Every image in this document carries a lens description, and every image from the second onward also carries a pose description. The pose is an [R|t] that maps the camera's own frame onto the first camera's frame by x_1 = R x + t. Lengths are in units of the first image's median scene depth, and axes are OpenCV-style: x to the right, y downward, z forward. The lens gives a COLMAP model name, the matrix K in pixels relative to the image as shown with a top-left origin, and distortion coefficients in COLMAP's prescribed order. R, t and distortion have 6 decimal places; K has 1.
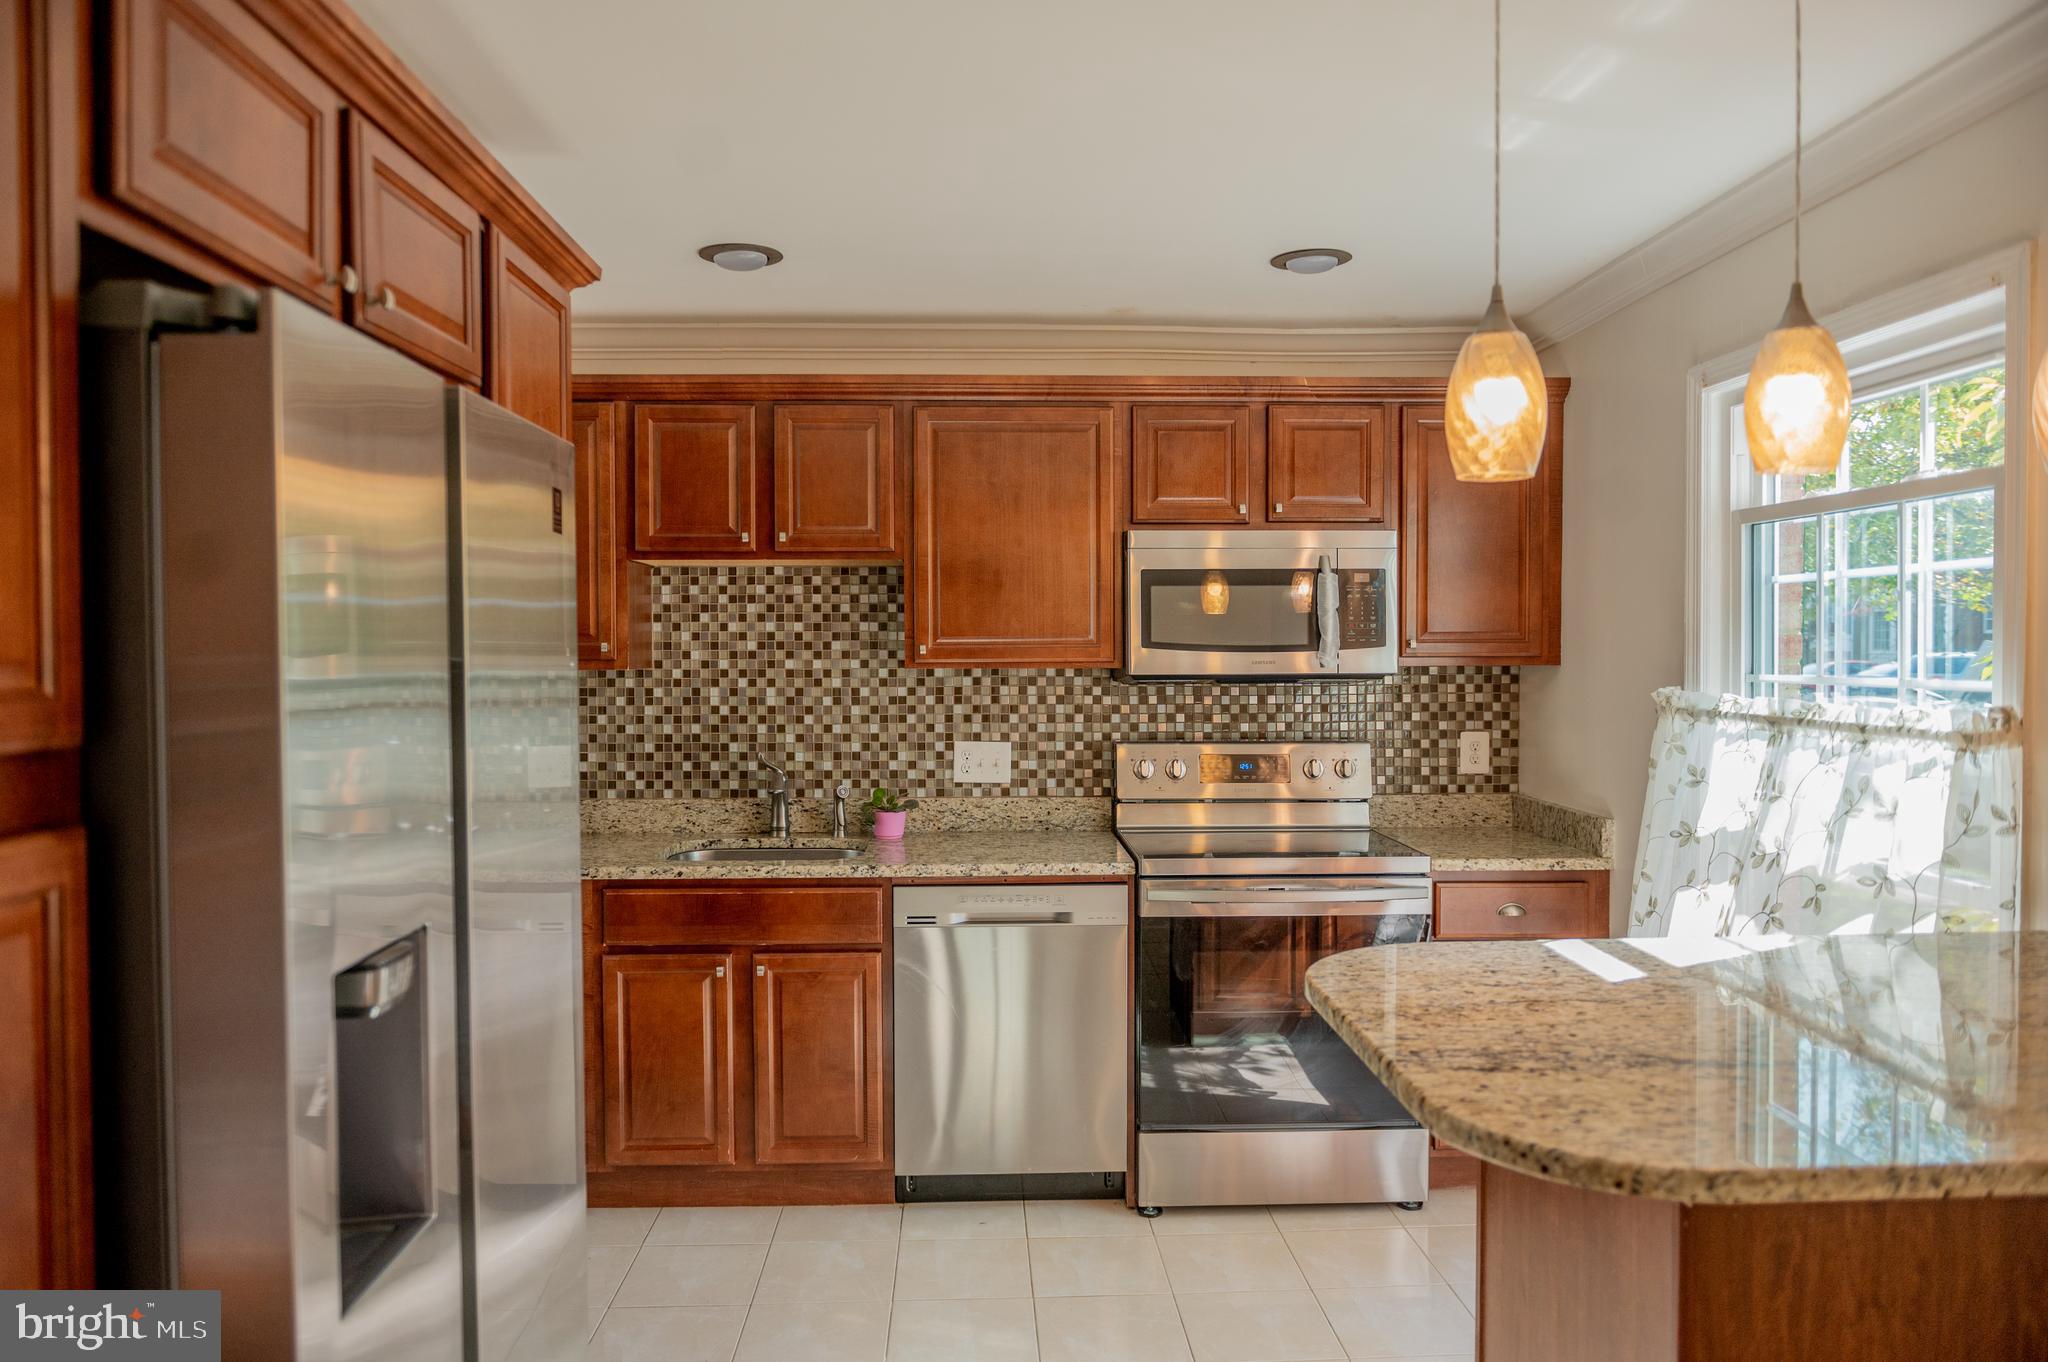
lens RADIAL K [[1416.1, 0, 1024.0], [0, 1416.1, 681.0], [0, 0, 1]] dist [-0.005766, -0.006719]
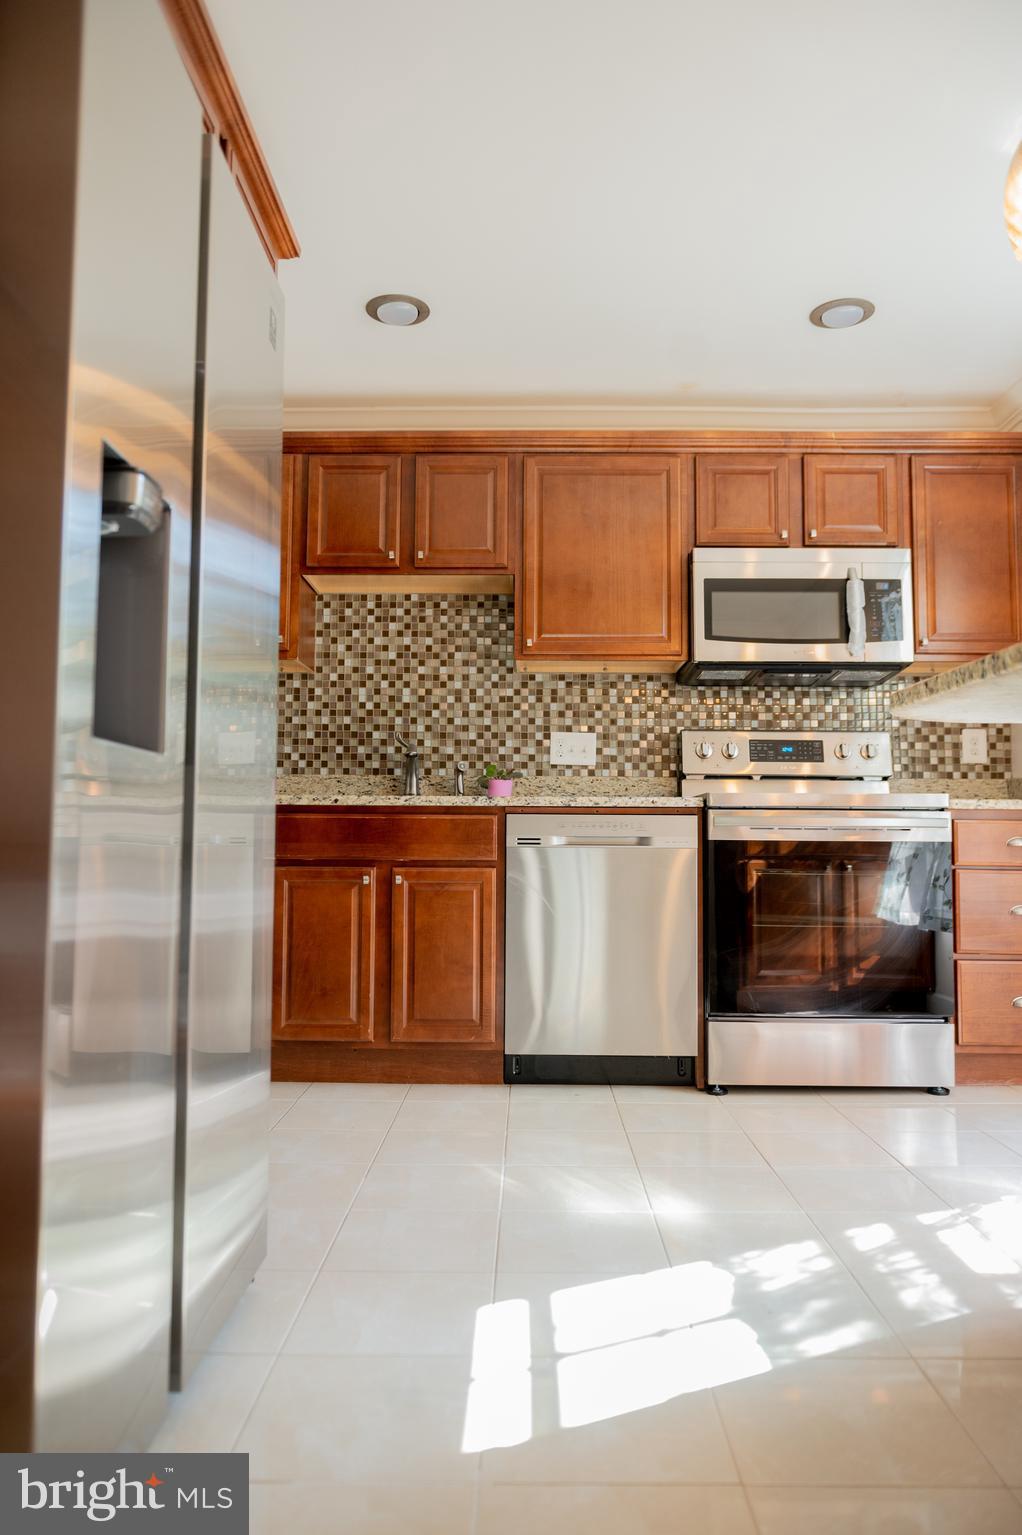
lens RADIAL K [[1087.4, 0, 511.0], [0, 1087.4, 767.5], [0, 0, 1]] dist [-0.006552, -0.002540]
pose [[0.998386, 0.005751, -0.056493, -0.031779], [-0.011306, 0.995072, -0.098511, 0.180420], [0.055648, 0.098991, 0.993531, 0.048217]]
